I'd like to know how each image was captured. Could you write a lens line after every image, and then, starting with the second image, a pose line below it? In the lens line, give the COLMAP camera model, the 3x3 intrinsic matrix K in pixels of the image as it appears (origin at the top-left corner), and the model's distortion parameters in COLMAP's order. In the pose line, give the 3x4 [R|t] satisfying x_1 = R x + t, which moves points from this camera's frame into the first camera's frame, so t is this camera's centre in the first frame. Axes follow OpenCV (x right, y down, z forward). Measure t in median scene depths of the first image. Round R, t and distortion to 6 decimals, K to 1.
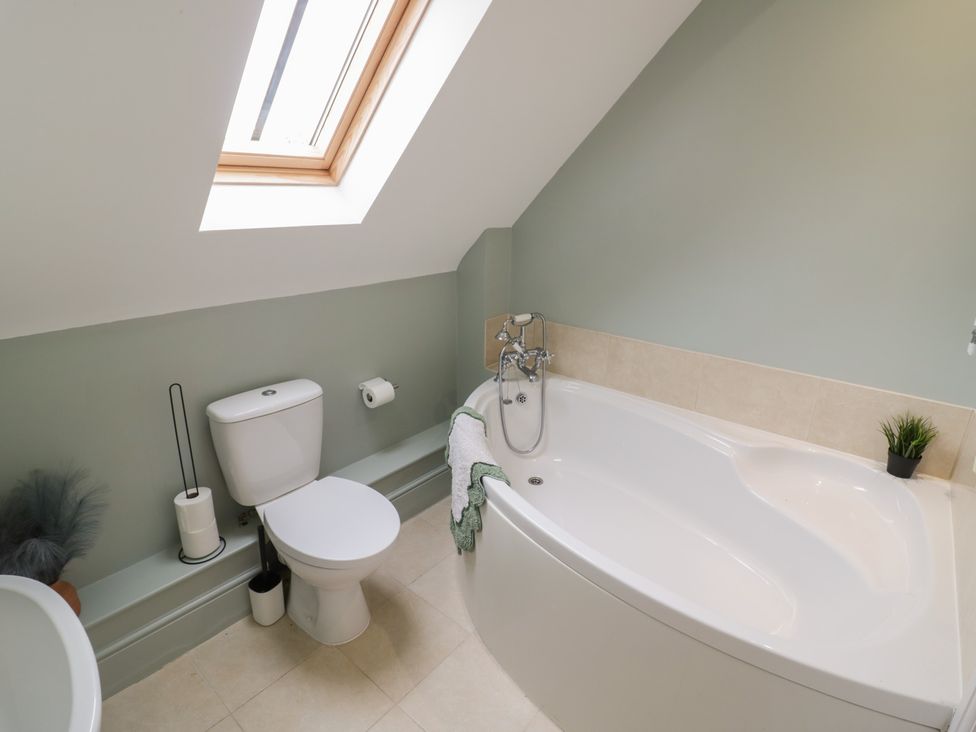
lens RADIAL K [[515.3, 0, 493.4], [0, 515.3, 362.0], [0, 0, 1]] dist [0.000922, -0.008490]
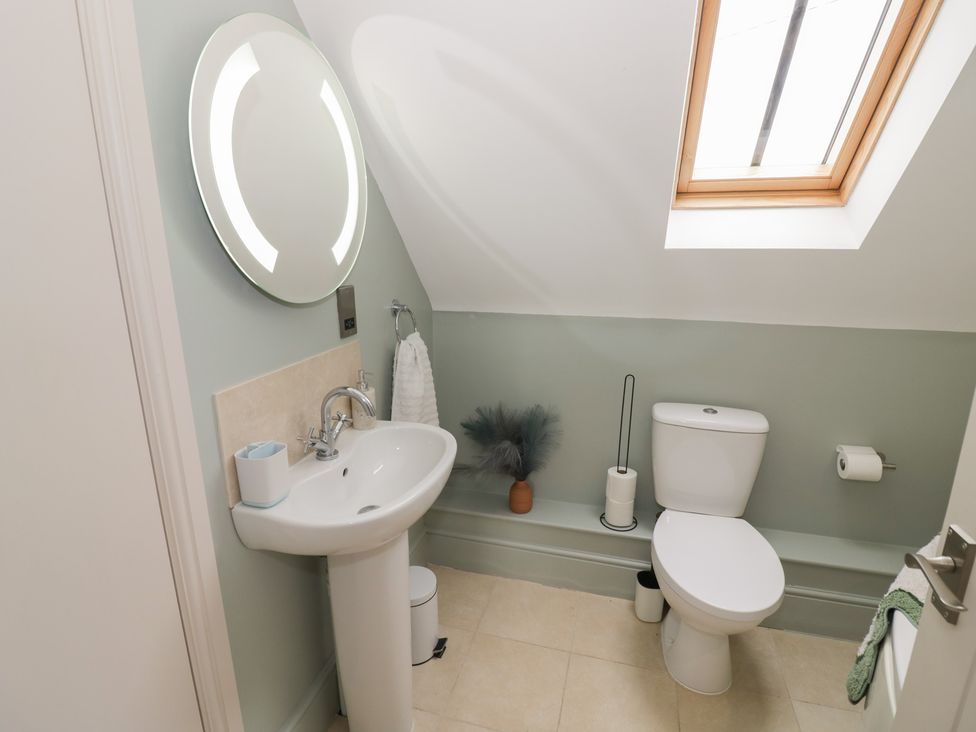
lens RADIAL K [[515.3, 0, 489.8], [0, 515.3, 364.6], [0, 0, 1]] dist [0.000922, -0.008490]
pose [[0.397047, 0.199918, -0.895760, 0.293244], [-0.279963, 0.955854, 0.089236, 0.002840], [0.874056, 0.215349, 0.435489, 0.160658]]
